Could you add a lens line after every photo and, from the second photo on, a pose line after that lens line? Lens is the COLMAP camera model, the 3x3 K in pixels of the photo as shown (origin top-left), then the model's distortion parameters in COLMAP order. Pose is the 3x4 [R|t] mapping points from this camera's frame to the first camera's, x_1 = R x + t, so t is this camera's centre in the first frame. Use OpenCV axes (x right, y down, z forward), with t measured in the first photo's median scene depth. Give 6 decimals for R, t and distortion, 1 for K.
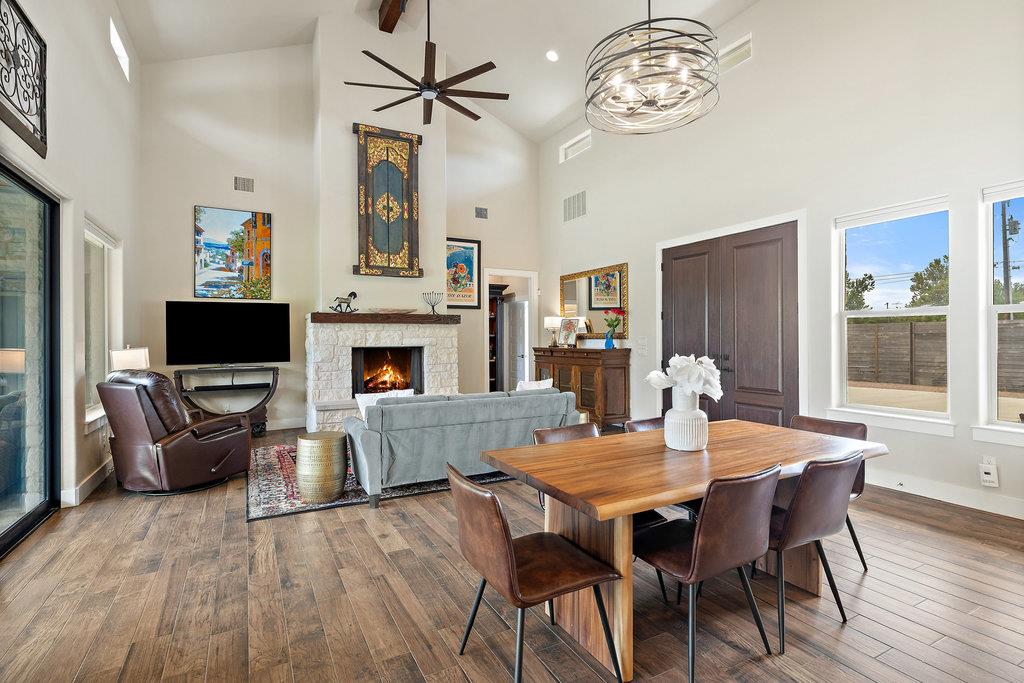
lens RADIAL K [[476.6, 0, 510.7], [0, 476.6, 335.0], [0, 0, 1]] dist [-0.007623, 0.001118]
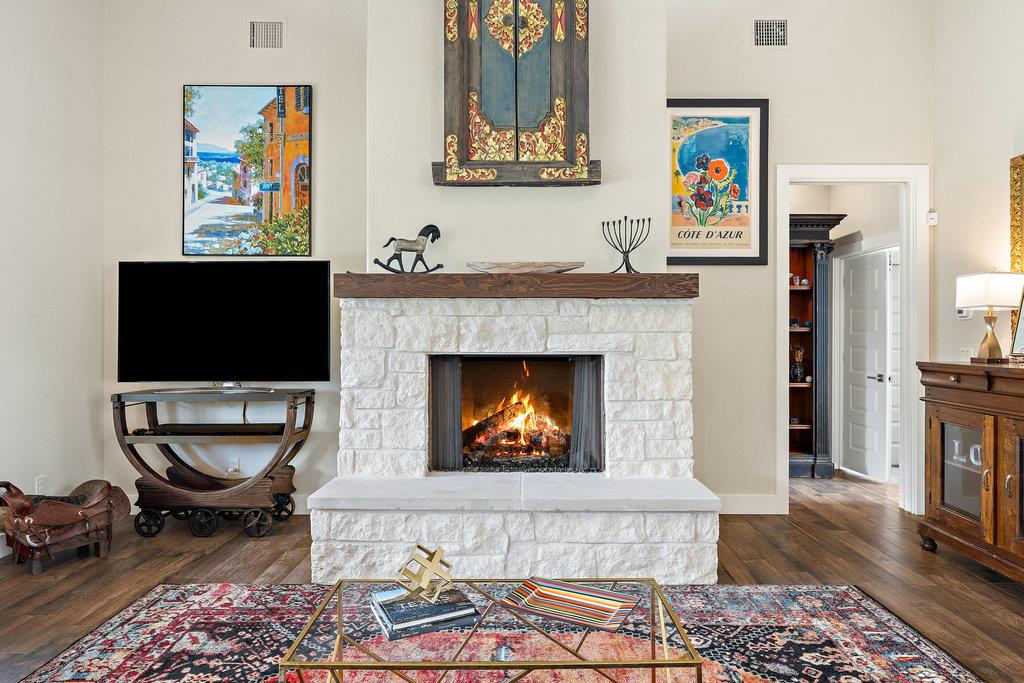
lens RADIAL K [[628.3, 0, 518.8], [0, 628.3, 336.2], [0, 0, 1]] dist [0.003398, -0.003018]
pose [[0.883112, 0.006510, -0.469117, 0.004094], [-0.003296, 0.999965, 0.007671, 0.004734], [0.469151, -0.005228, 0.883103, 0.515298]]
